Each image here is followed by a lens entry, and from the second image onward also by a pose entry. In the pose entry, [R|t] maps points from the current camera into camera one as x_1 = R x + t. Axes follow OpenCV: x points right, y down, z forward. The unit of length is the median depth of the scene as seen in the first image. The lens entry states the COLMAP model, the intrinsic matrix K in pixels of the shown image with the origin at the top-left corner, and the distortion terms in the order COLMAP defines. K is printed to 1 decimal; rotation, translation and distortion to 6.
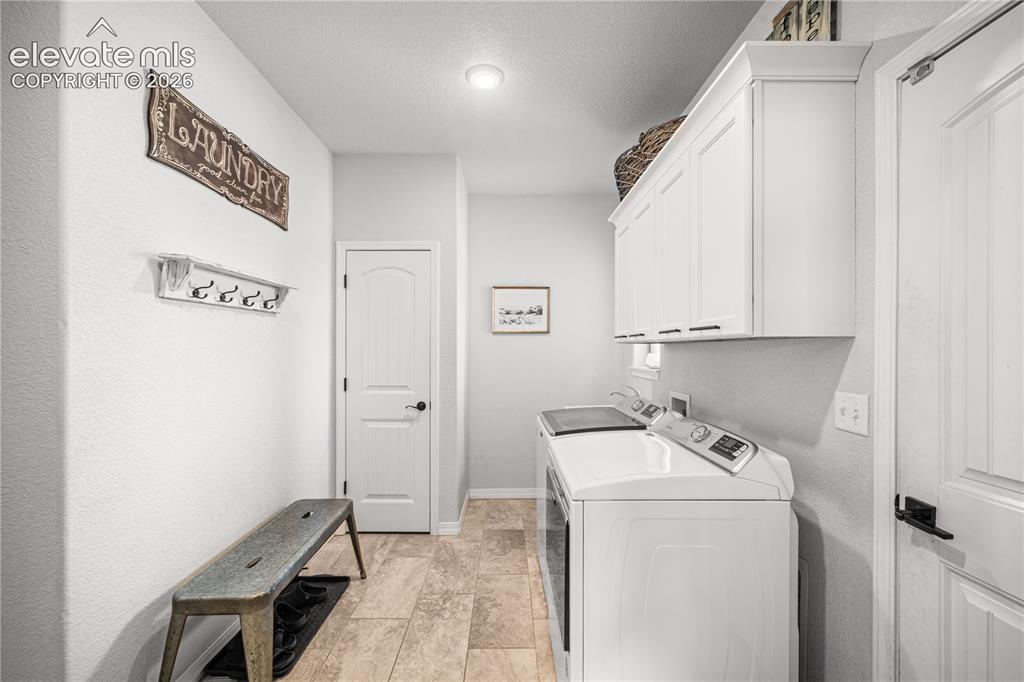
lens RADIAL K [[412.5, 0, 508.1], [0, 412.5, 352.0], [0, 0, 1]] dist [-0.000869, -0.000484]
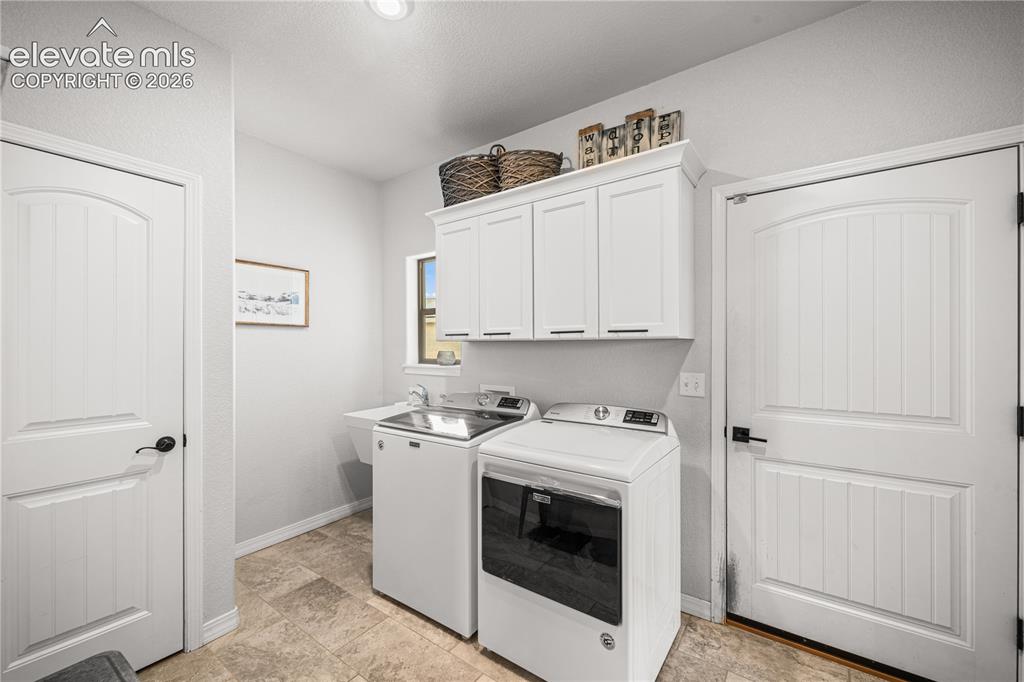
lens RADIAL K [[412.5, 0, 507.8], [0, 412.5, 346.7], [0, 0, 1]] dist [-0.000869, -0.000484]
pose [[0.595860, -0.004614, 0.803075, -0.392330], [0.008796, 0.999961, -0.000782, -0.004544], [-0.803040, 0.007530, 0.595877, 0.250624]]
